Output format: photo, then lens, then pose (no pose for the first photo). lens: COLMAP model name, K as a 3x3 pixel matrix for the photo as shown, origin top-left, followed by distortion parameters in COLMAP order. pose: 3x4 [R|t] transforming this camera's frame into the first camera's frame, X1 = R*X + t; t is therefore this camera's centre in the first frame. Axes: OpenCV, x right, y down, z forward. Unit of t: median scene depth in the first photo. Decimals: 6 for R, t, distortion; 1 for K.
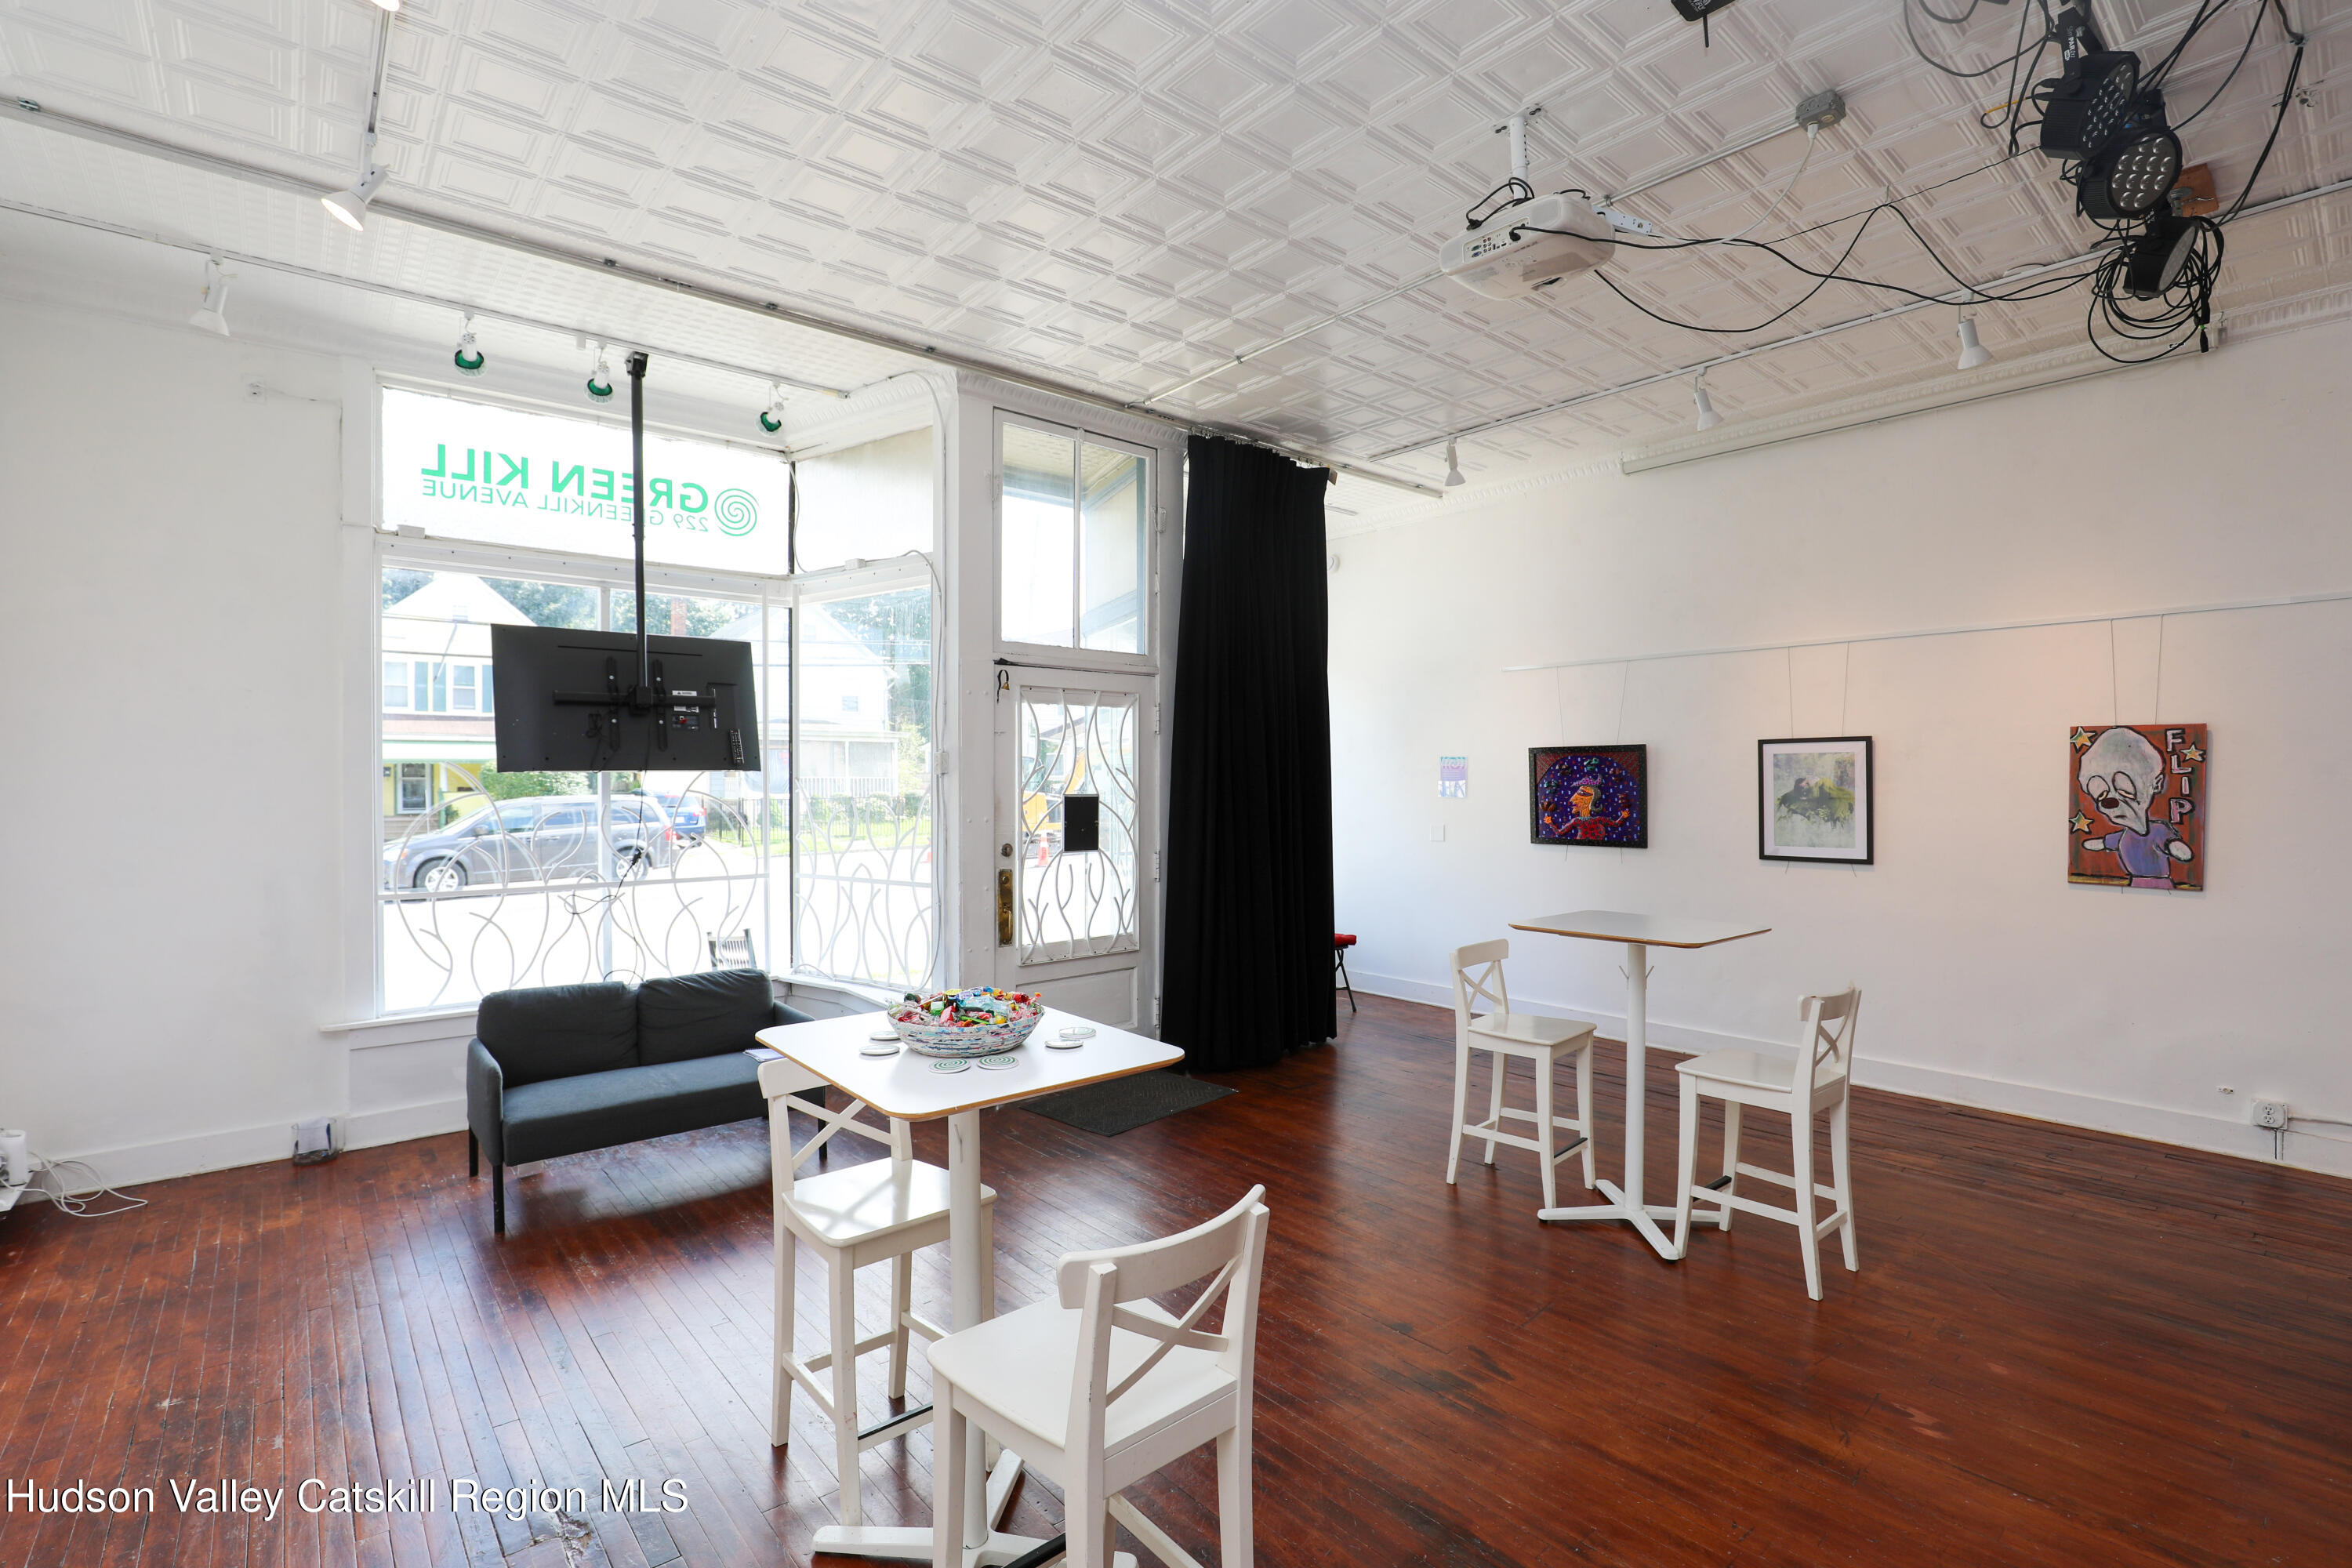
lens RADIAL K [[1071.3, 0, 1168.6], [0, 1071.3, 792.4], [0, 0, 1]] dist [-0.037627, 0.007508]
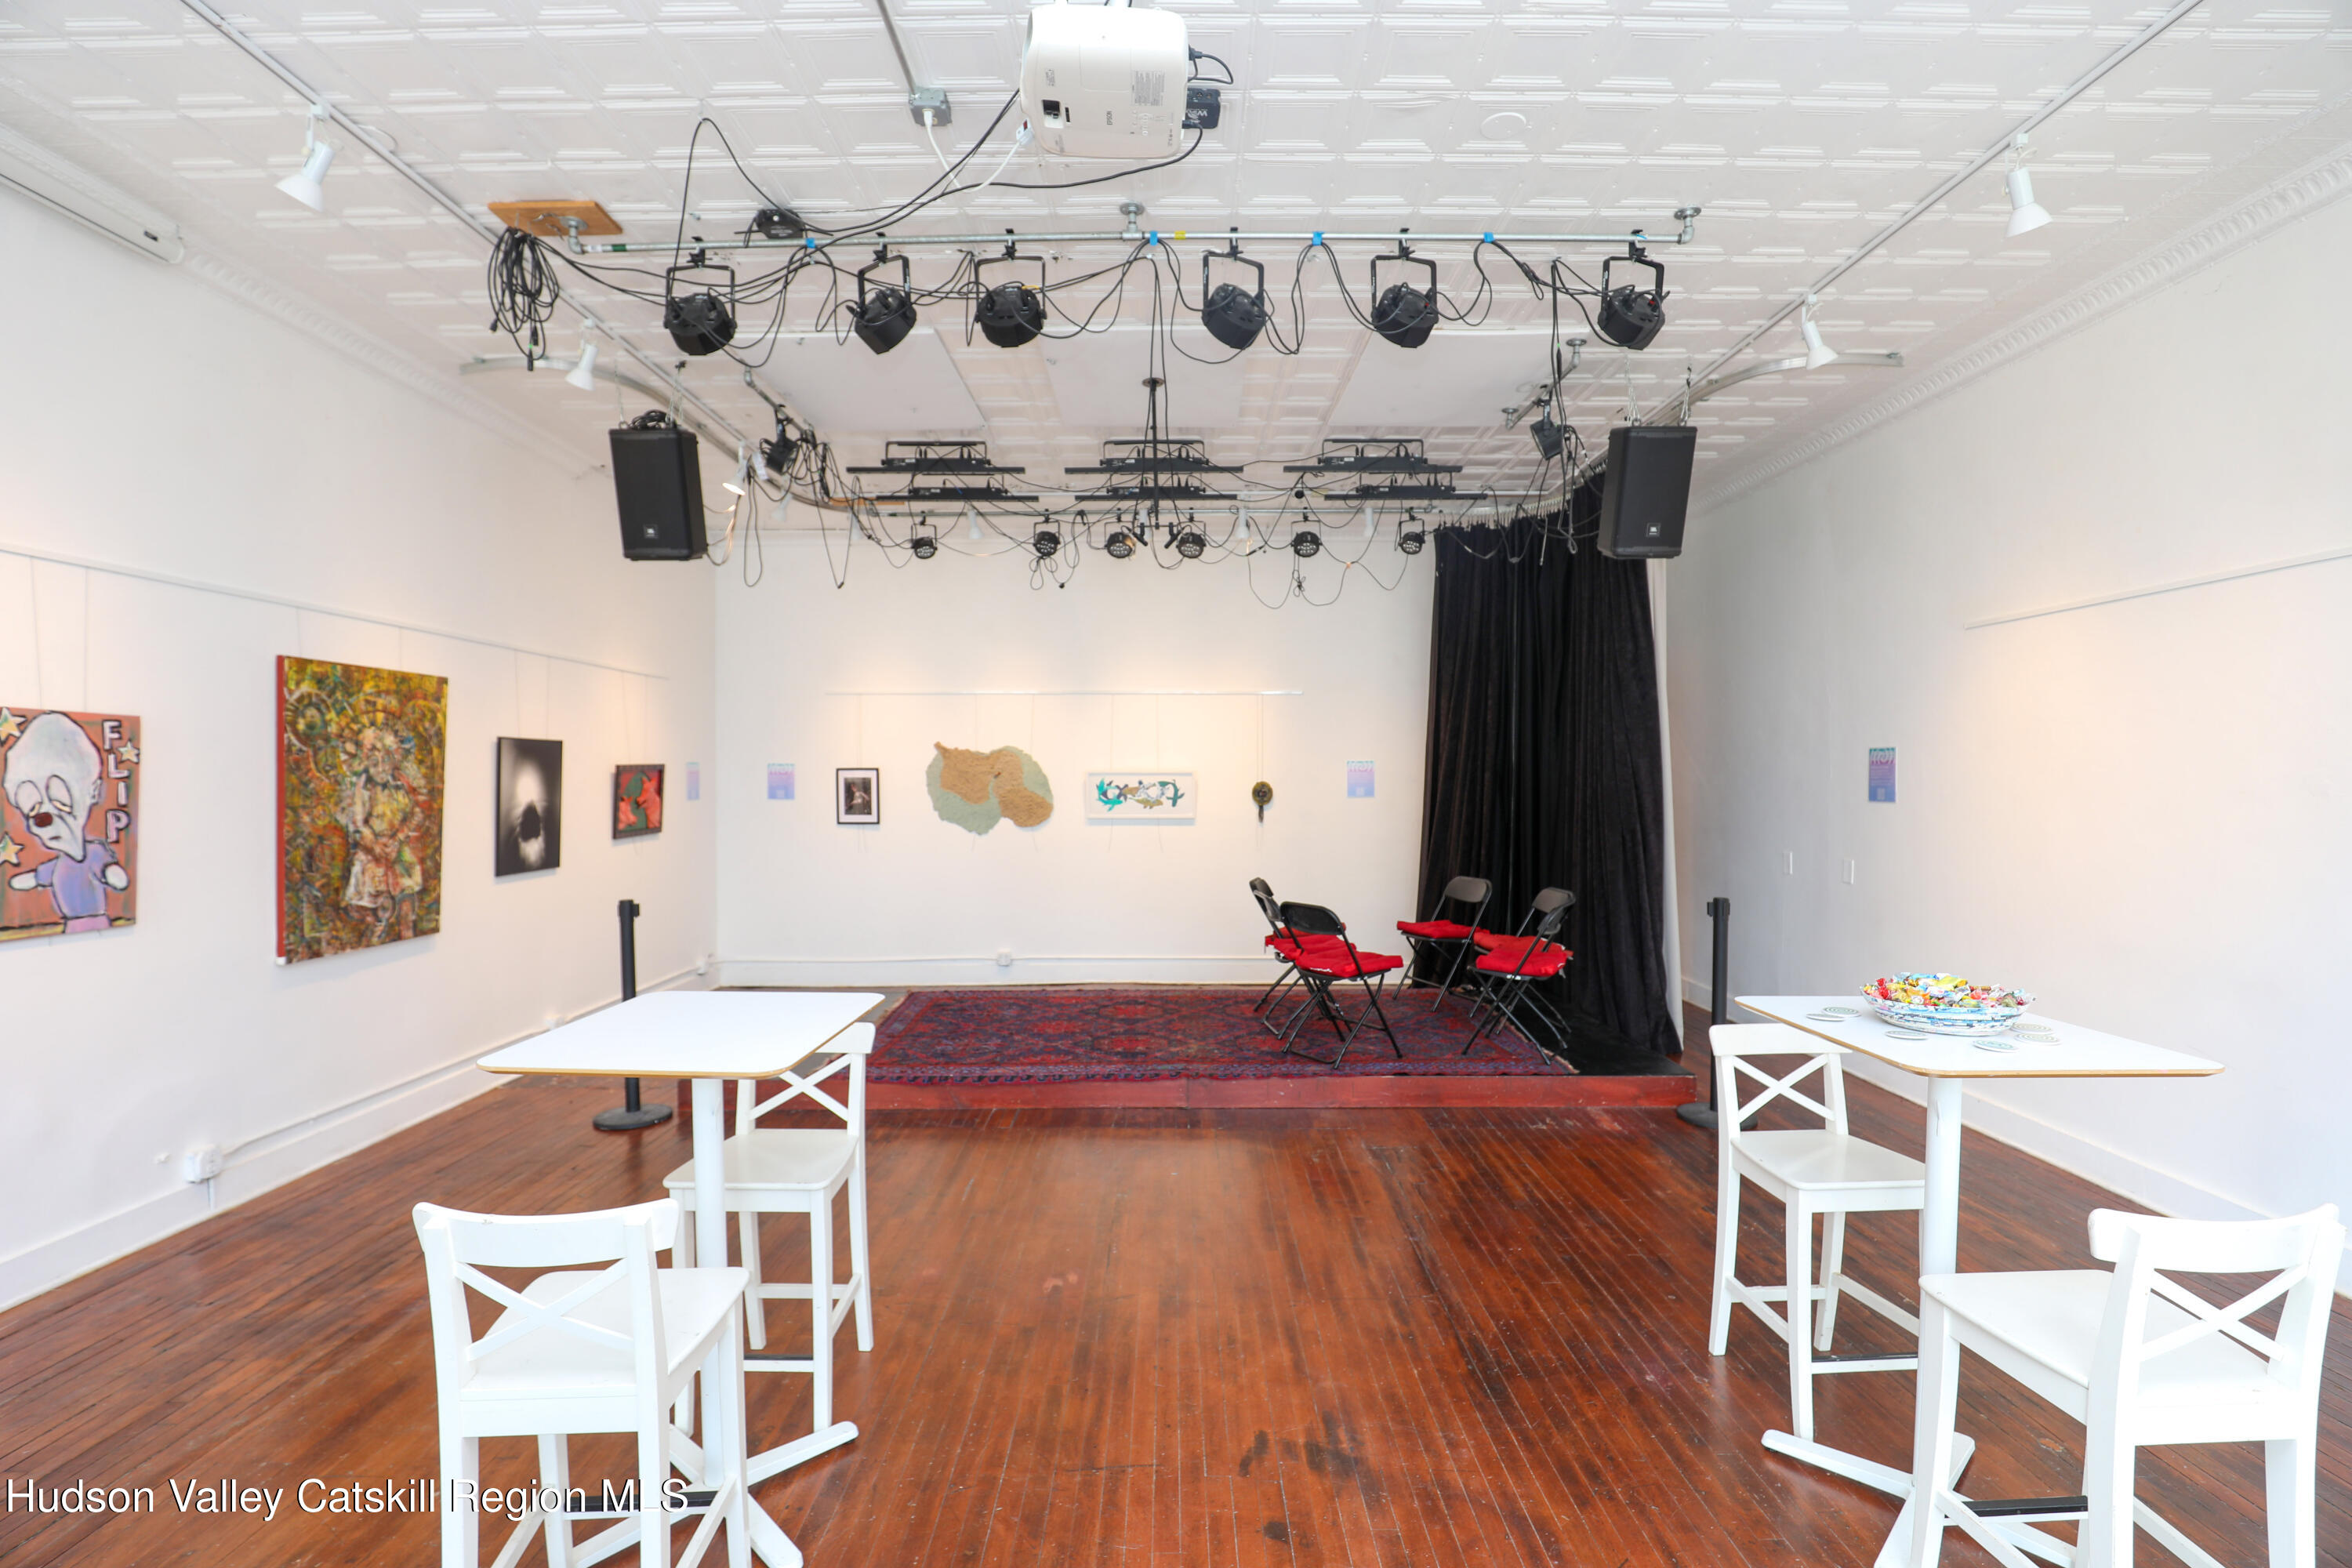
lens RADIAL K [[1071.3, 0, 1168.6], [0, 1071.3, 792.4], [0, 0, 1]] dist [-0.037627, 0.007508]
pose [[-0.763973, -0.007155, 0.645208, -0.113703], [0.008099, 0.999753, 0.020676, -0.014942], [-0.645197, 0.021021, -0.763727, 0.952367]]
